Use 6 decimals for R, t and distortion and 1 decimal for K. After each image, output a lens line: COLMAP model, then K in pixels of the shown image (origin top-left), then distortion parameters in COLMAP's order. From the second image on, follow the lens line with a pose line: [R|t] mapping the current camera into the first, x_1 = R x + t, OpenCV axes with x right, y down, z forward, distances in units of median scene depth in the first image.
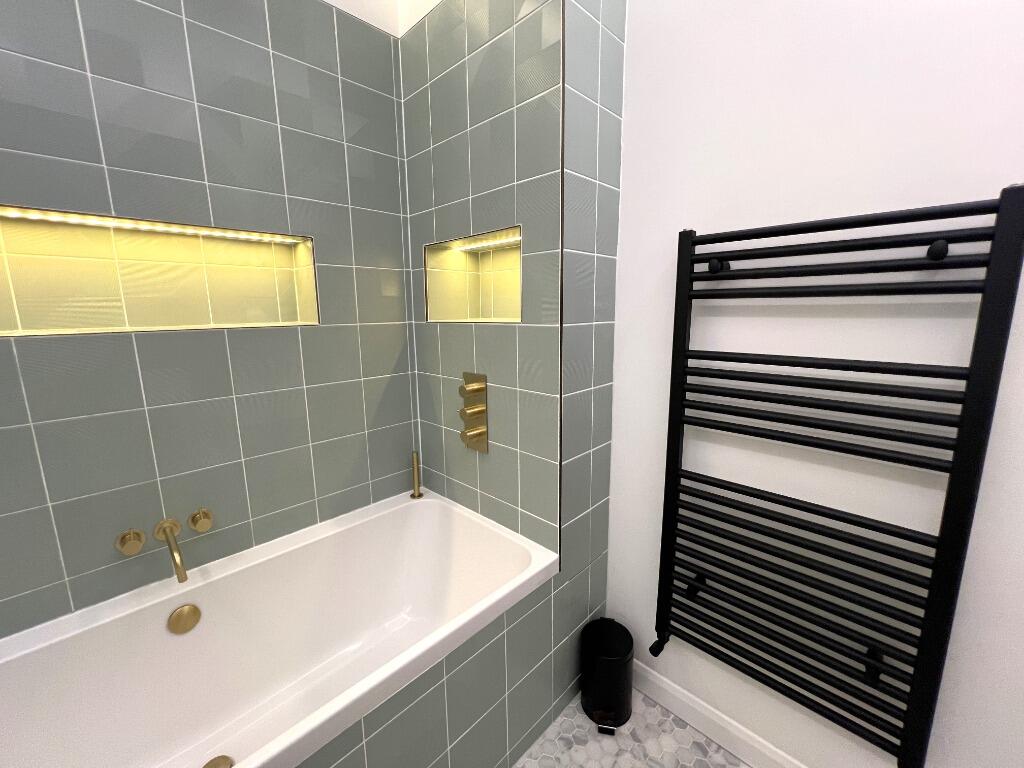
lens RADIAL K [[412.8, 0, 512.0], [0, 412.8, 384.0], [0, 0, 1]] dist [0.000719, 0.000034]
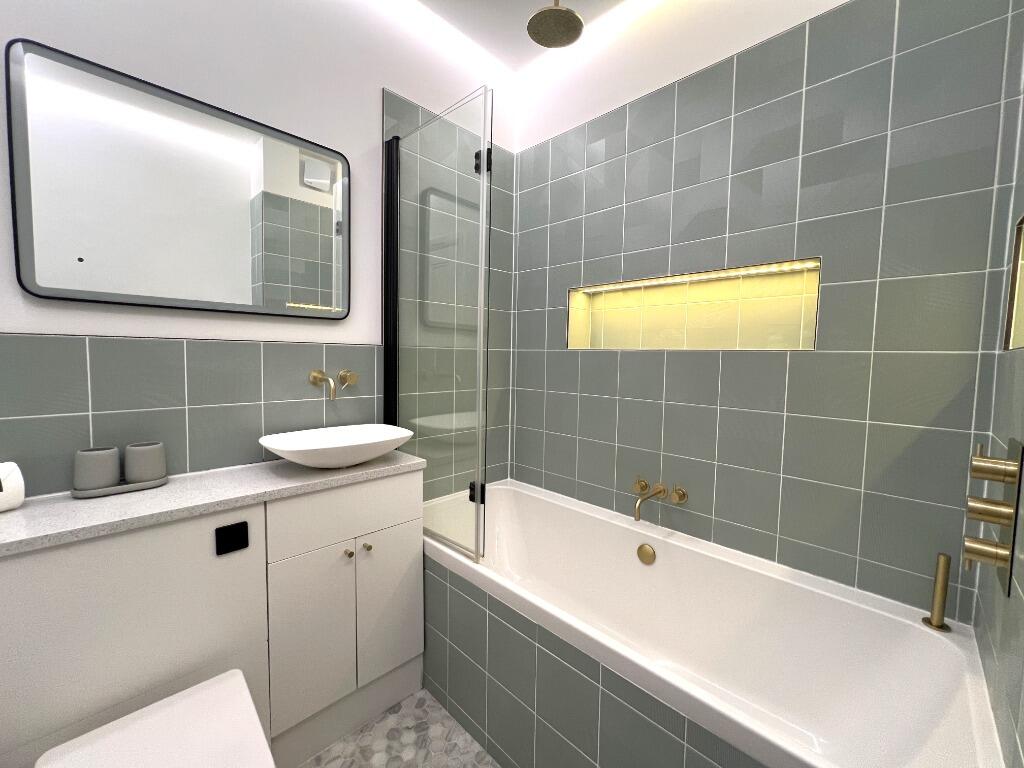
lens RADIAL K [[412.8, 0, 512.0], [0, 412.8, 384.0], [0, 0, 1]] dist [0.000719, 0.000034]
pose [[-0.009122, 0.109882, -0.993903, 0.466240], [-0.167961, 0.979654, 0.109848, -0.067983], [0.985752, 0.167938, 0.009520, 0.367437]]
